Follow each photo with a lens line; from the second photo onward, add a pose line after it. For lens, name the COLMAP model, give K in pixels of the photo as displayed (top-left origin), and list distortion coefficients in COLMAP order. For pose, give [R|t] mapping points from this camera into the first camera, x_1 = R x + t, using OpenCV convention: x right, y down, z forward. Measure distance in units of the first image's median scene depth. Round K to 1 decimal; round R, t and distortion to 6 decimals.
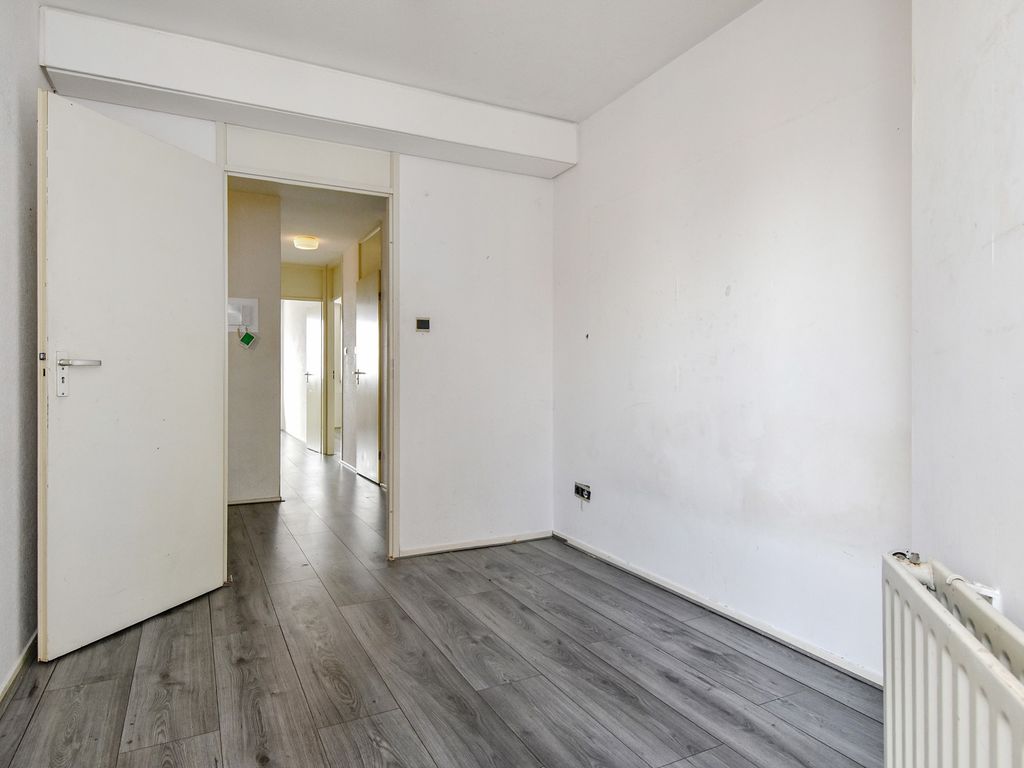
lens RADIAL K [[611.3, 0, 515.6], [0, 611.3, 379.6], [0, 0, 1]] dist [0.038597, -0.021626]
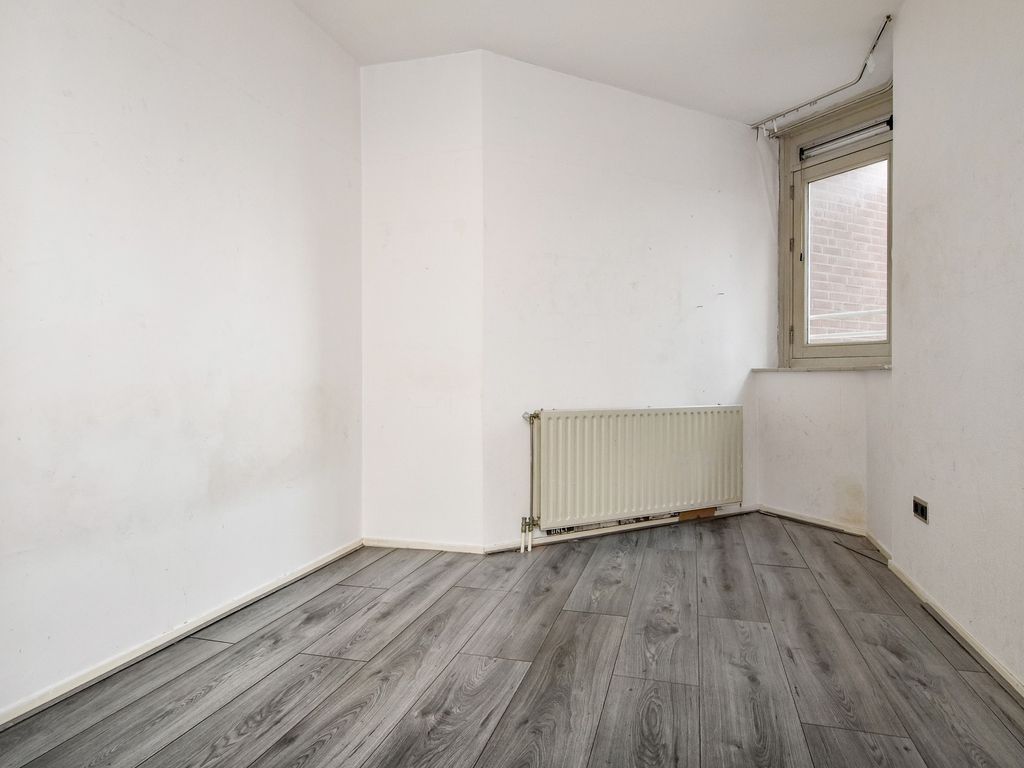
lens RADIAL K [[611.3, 0, 515.6], [0, 611.3, 379.6], [0, 0, 1]] dist [0.038597, -0.021626]
pose [[-0.717787, -0.005374, 0.696242, -0.669654], [0.003839, 0.999924, 0.011676, 0.051580], [-0.696252, 0.011054, -0.717712, 1.605291]]
